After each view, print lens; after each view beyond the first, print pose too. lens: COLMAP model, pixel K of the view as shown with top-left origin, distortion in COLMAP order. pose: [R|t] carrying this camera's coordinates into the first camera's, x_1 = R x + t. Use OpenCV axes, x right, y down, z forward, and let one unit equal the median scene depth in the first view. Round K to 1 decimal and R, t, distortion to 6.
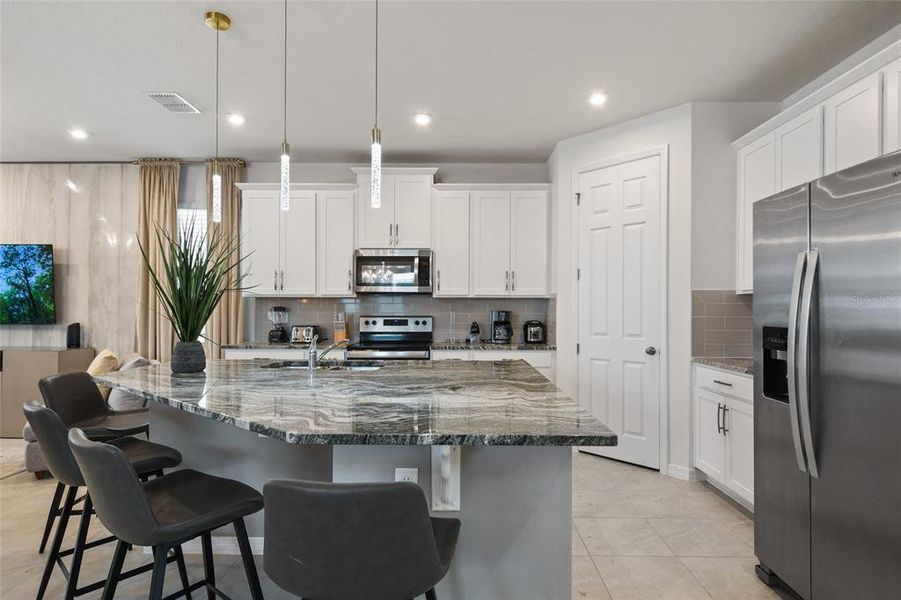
lens RADIAL K [[441.8, 0, 457.9], [0, 441.8, 308.7], [0, 0, 1]] dist [0.001431, -0.000661]
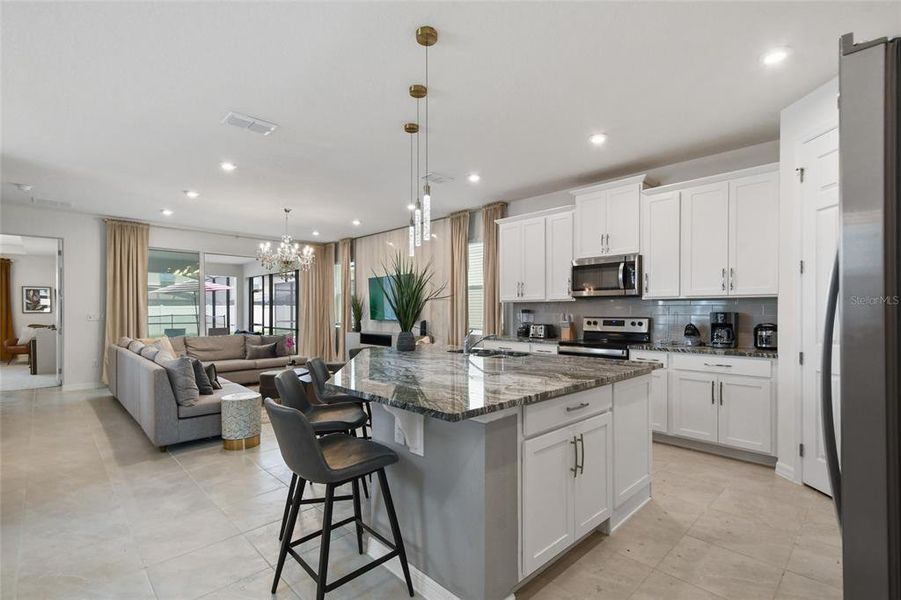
lens RADIAL K [[411.6, 0, 464.8], [0, 411.6, 304.3], [0, 0, 1]] dist [0.014343, -0.001197]
pose [[0.715122, -0.017366, -0.698784, 0.321434], [0.007359, 0.999823, -0.017316, -0.000504], [0.698961, 0.007241, 0.715123, 0.013716]]
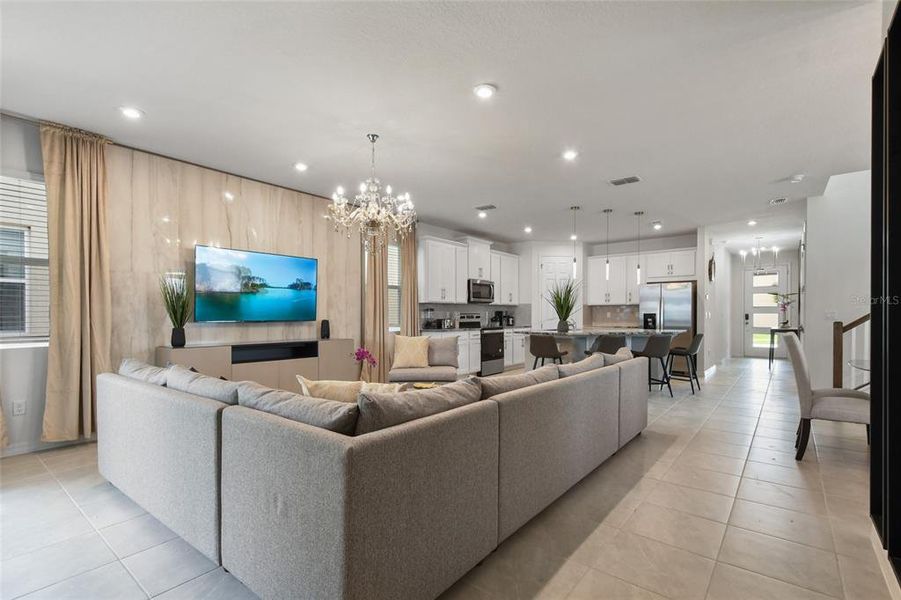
lens RADIAL K [[411.6, 0, 428.8], [0, 411.6, 313.2], [0, 0, 1]] dist [0.014343, -0.001197]
pose [[0.652763, -0.001568, 0.757561, -1.682155], [0.001079, 0.999999, 0.001140, 0.012334], [-0.757562, 0.000074, 0.652763, -0.035427]]
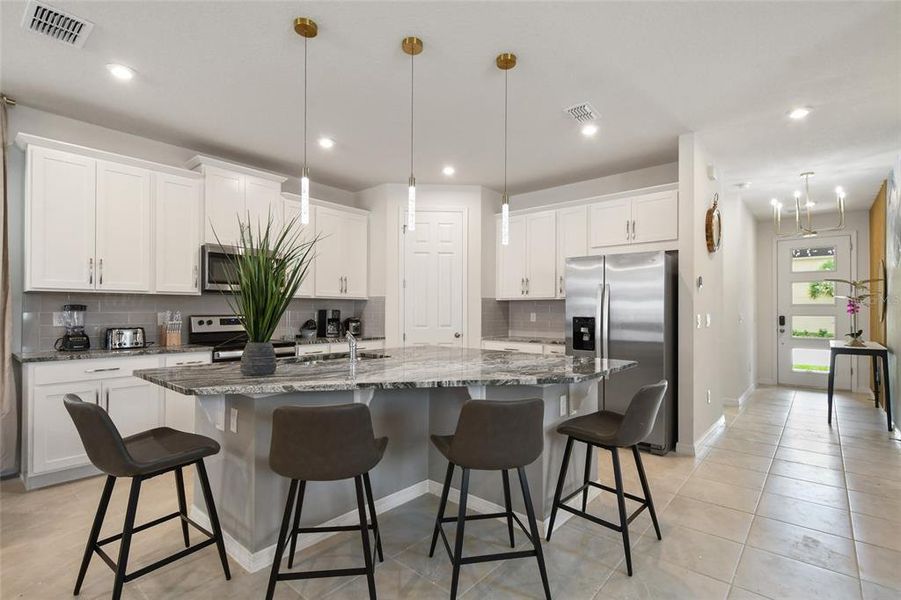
lens RADIAL K [[411.6, 0, 442.5], [0, 411.6, 304.3], [0, 0, 1]] dist [0.014343, -0.001197]
pose [[0.675380, 0.007834, 0.737428, -0.525933], [-0.005014, 0.999969, -0.006031, -0.004604], [-0.737453, 0.000376, 0.675399, 0.034502]]
